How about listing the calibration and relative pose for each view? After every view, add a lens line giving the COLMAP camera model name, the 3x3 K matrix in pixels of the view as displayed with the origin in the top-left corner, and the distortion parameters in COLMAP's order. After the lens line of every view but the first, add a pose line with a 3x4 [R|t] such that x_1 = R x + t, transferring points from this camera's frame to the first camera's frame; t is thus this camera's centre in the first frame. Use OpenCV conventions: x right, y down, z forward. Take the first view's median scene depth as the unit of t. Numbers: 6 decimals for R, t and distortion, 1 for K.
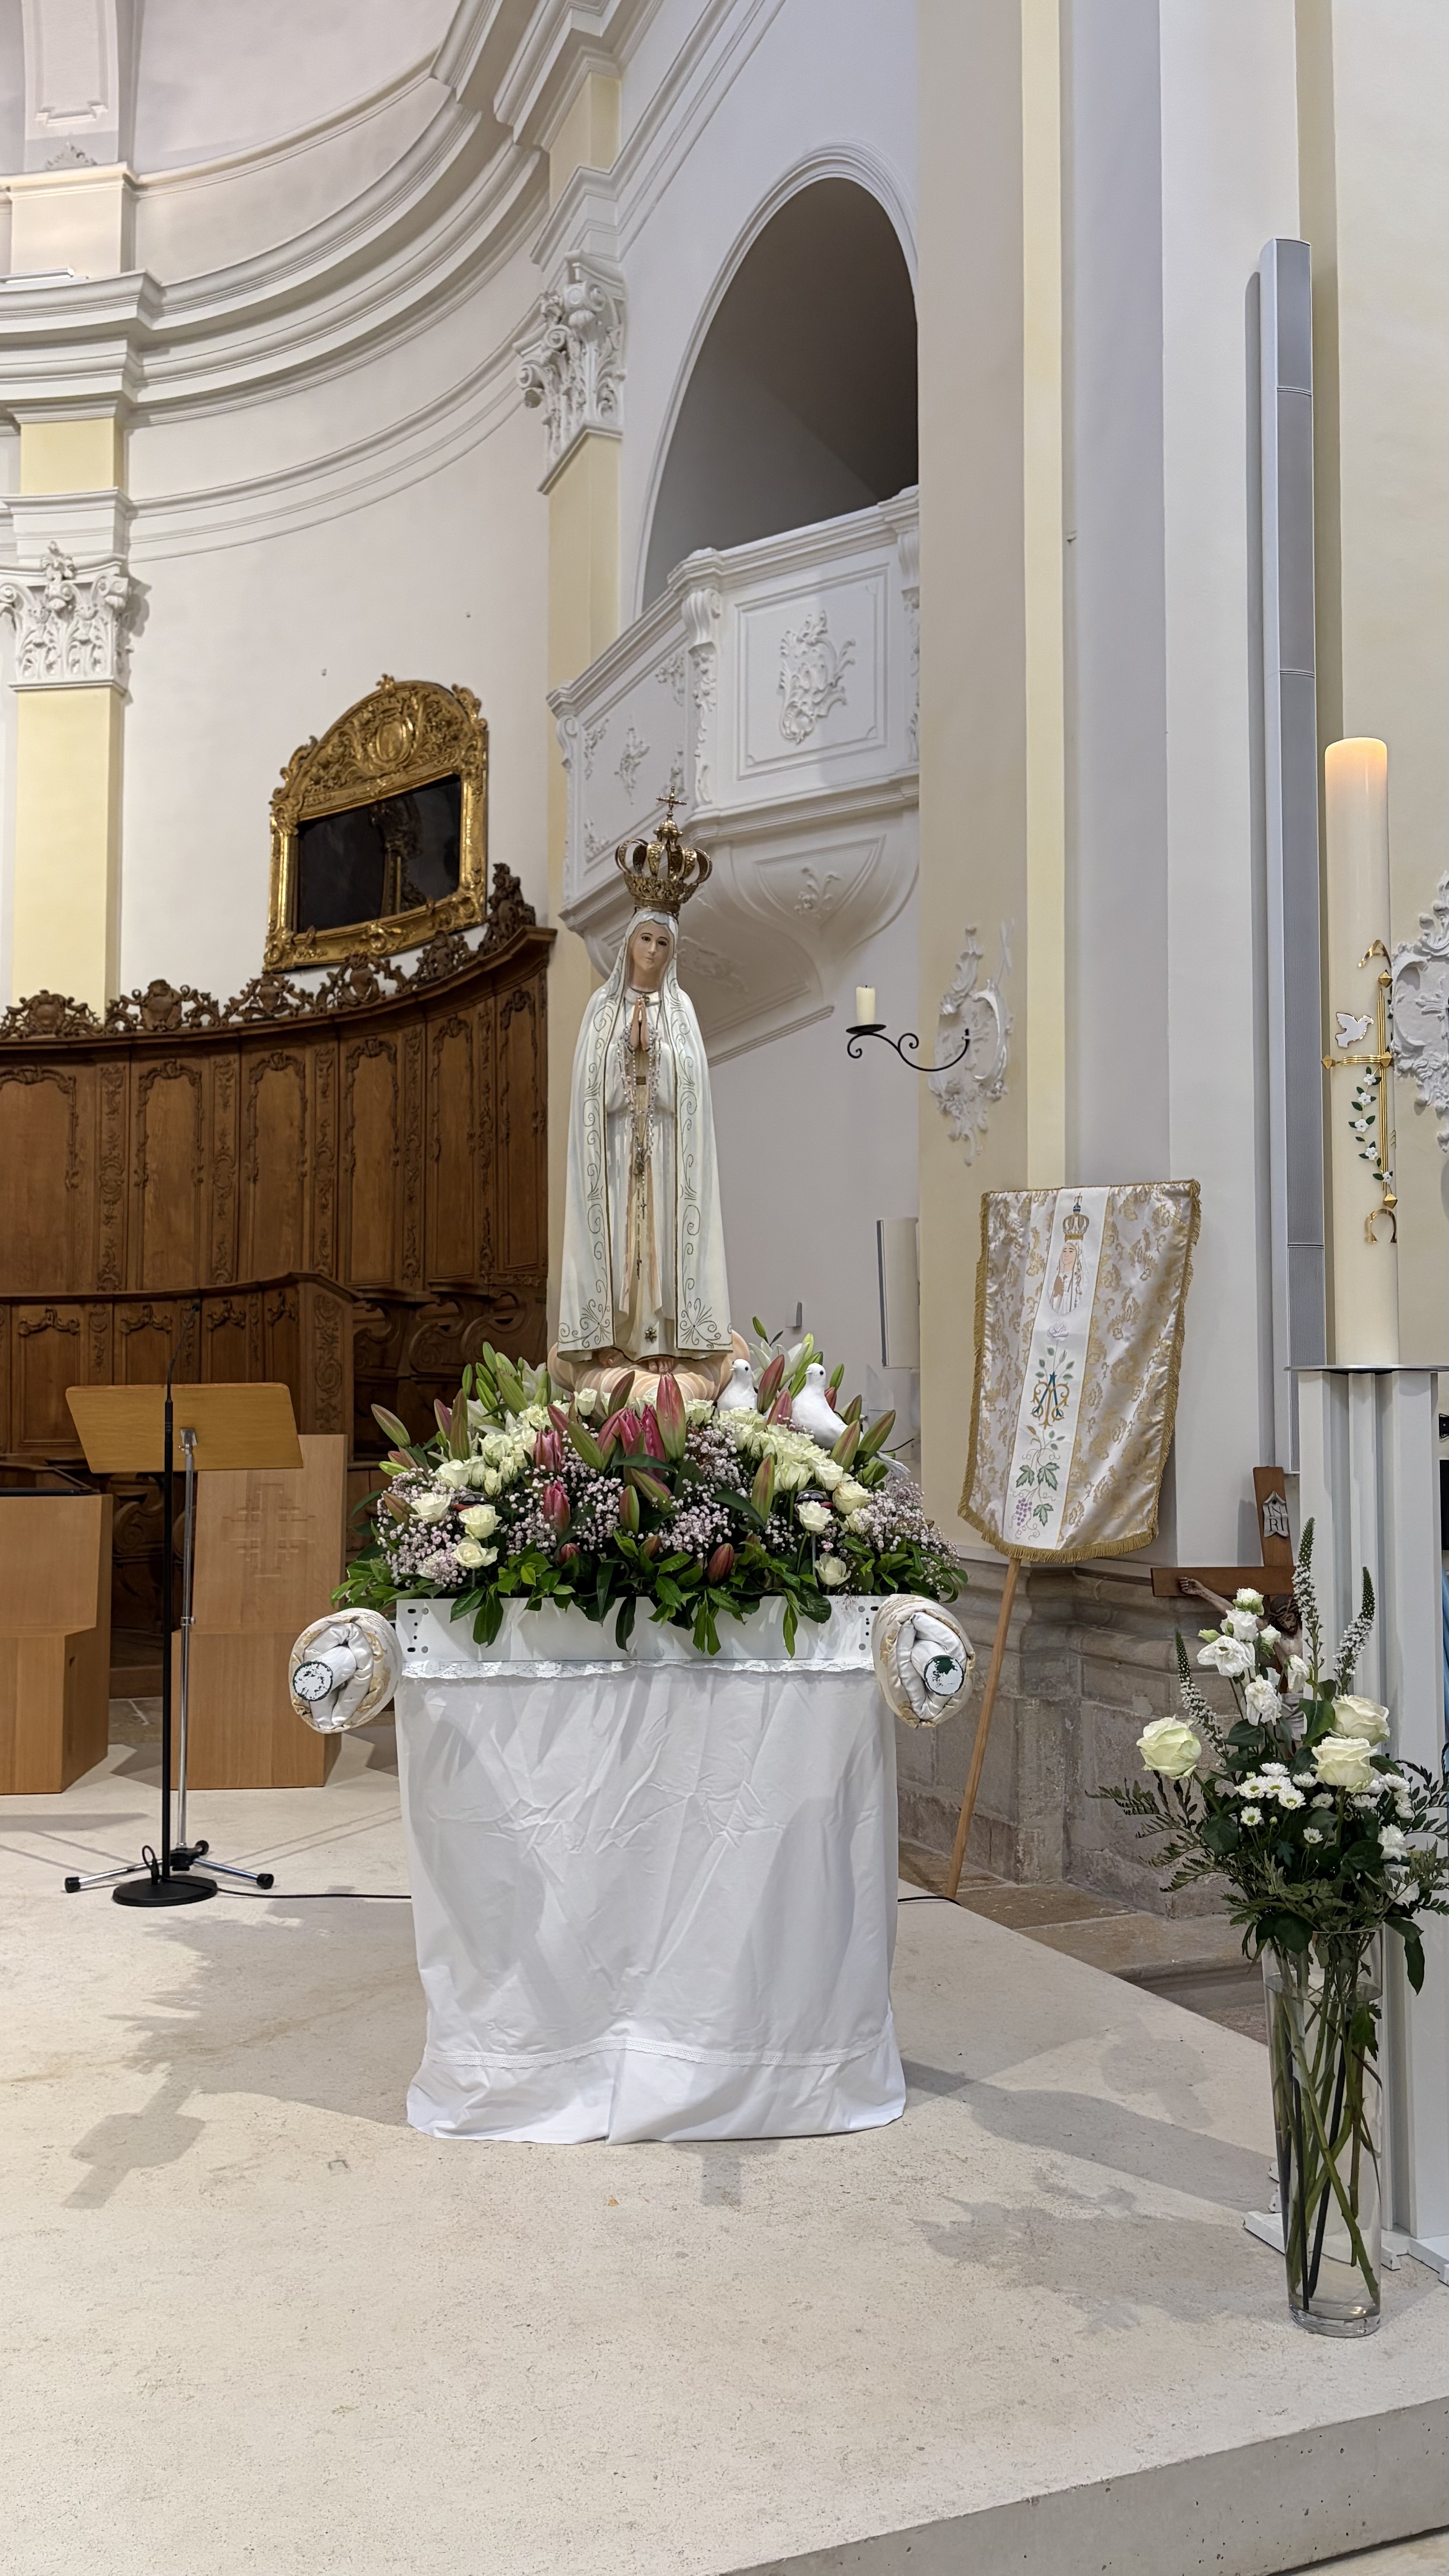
lens RADIAL K [[1906.5, 0, 724.5], [0, 1906.5, 1288.0], [0, 0, 1]] dist [0.177245, -0.527660]
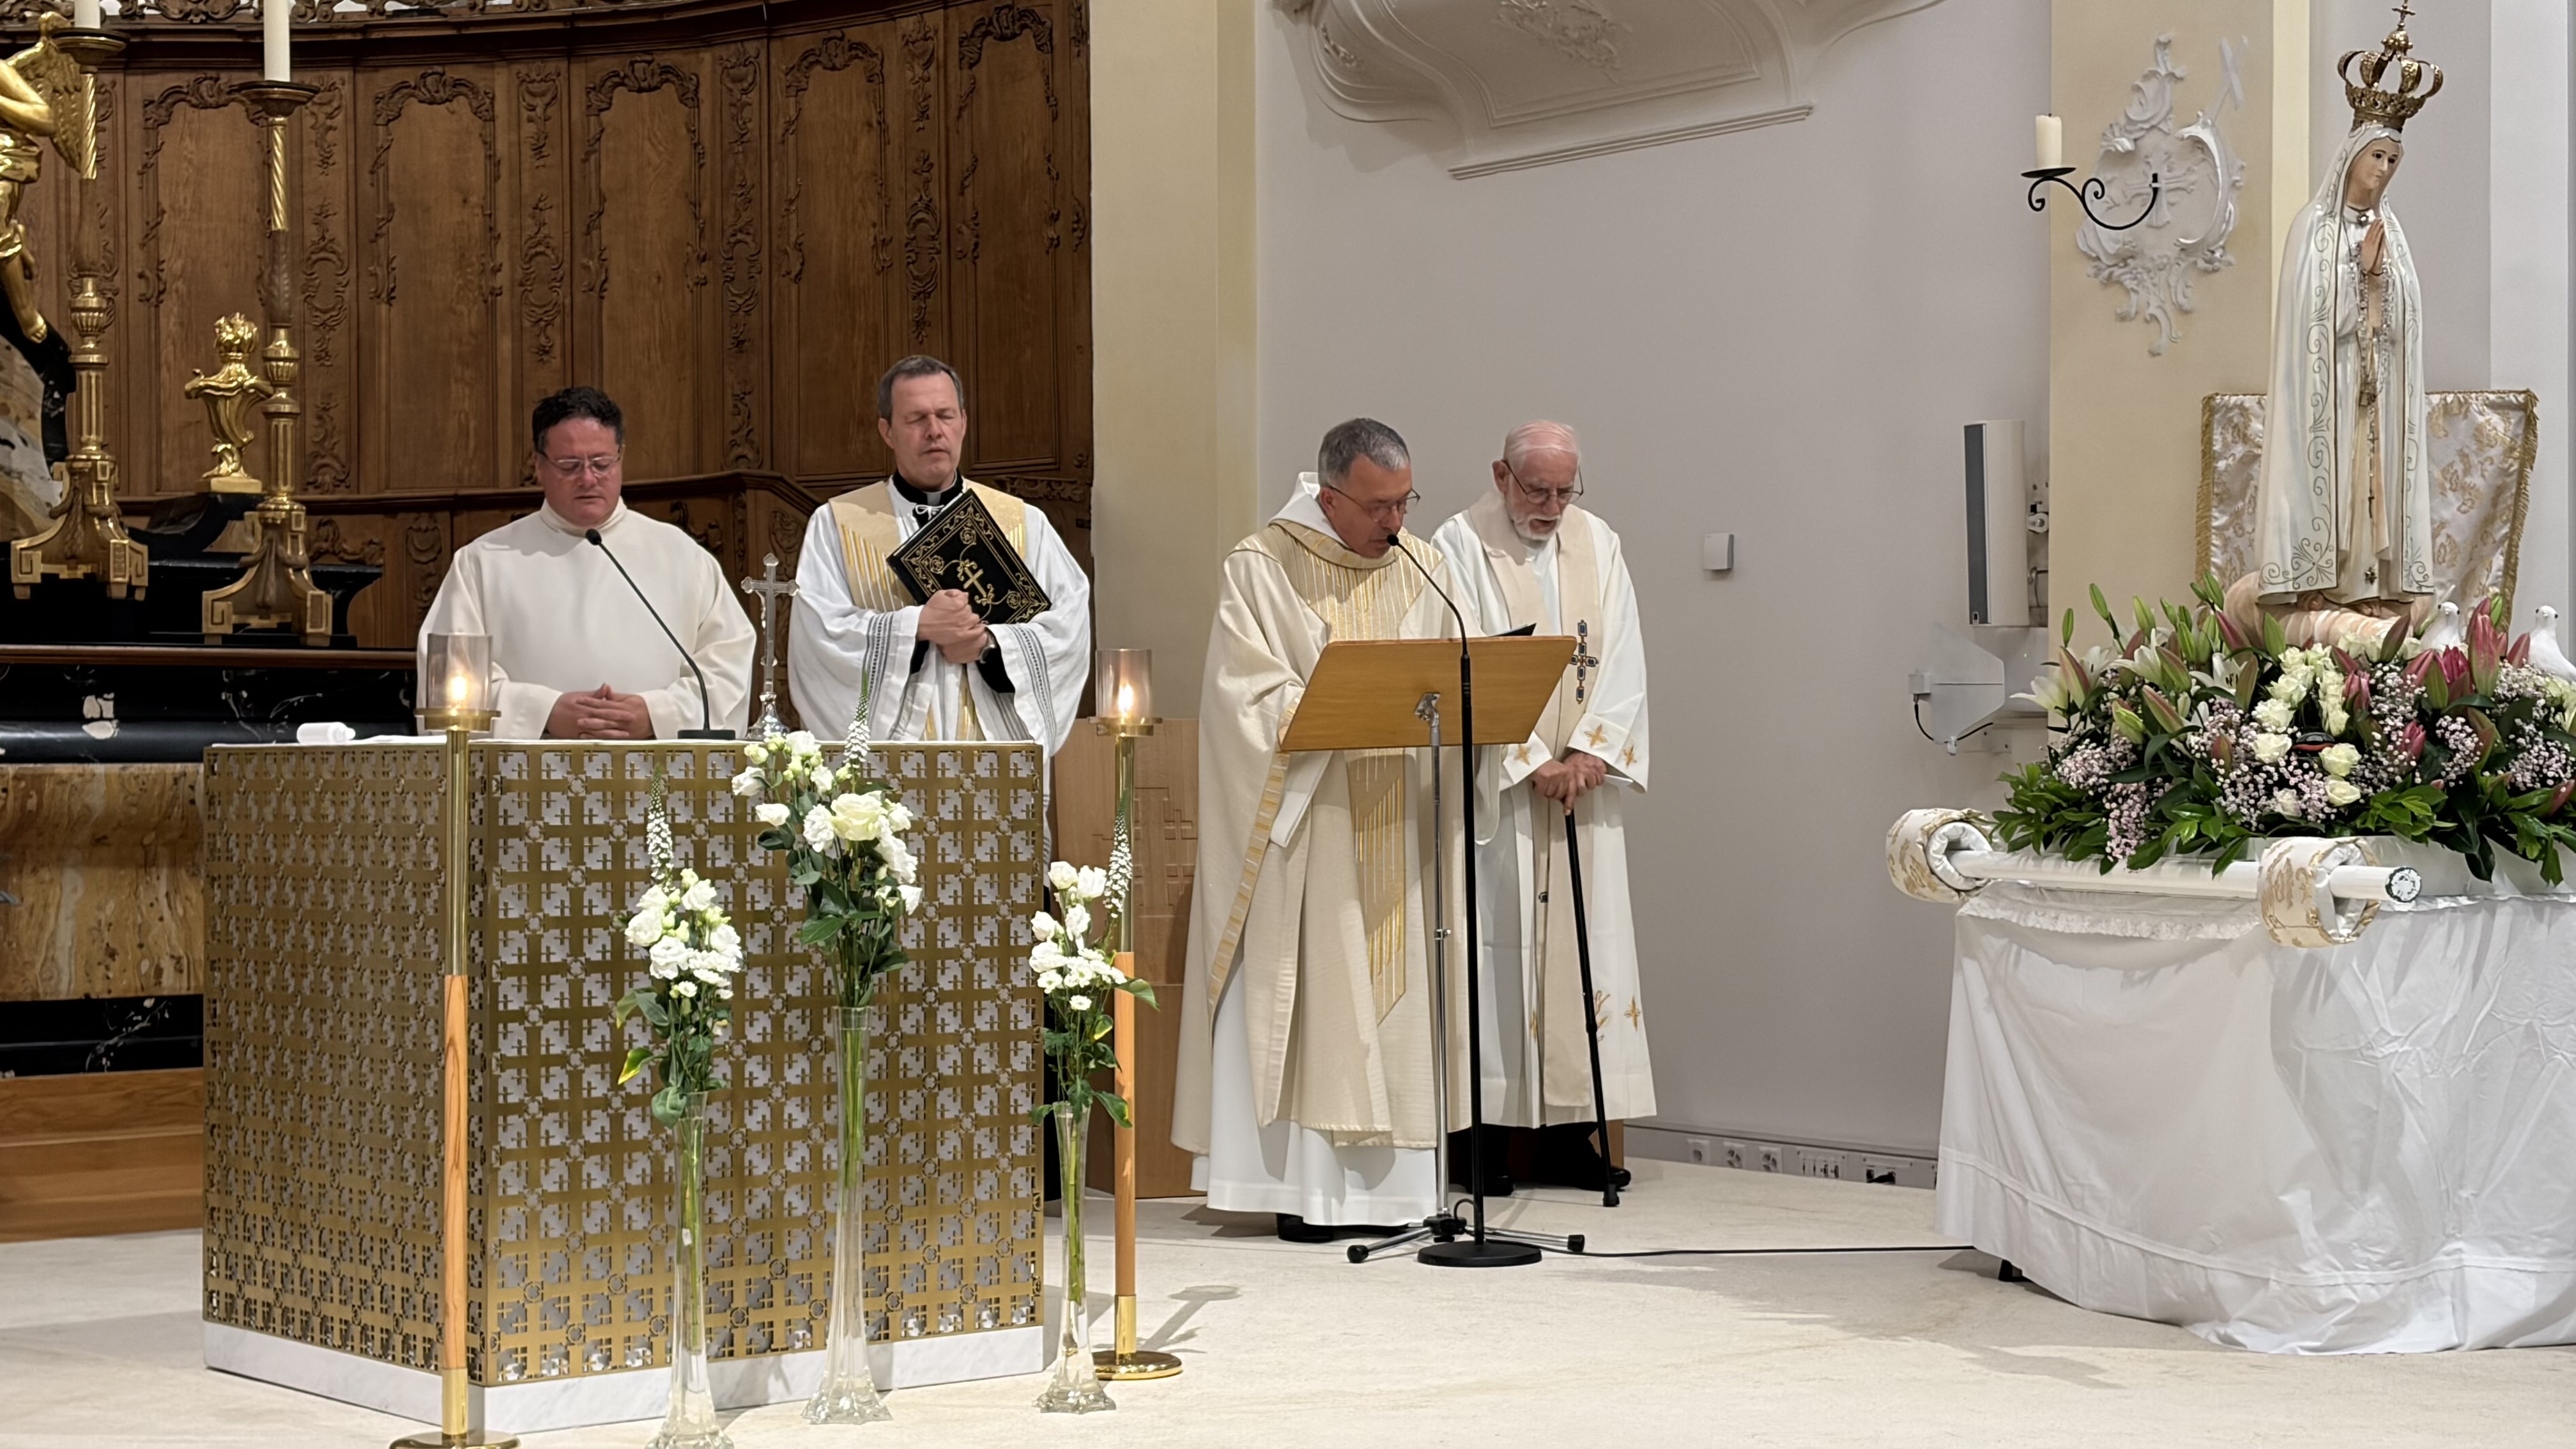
lens RADIAL K [[4070.7, 0, 1288.0], [0, 4070.7, 724.5], [0, 0, 1]] dist [0.255922, -0.957530]
pose [[0.963886, -0.002565, 0.266301, -1.089952], [-0.012852, 0.998341, 0.056134, -0.009550], [-0.266003, -0.057529, 0.962254, -0.824427]]
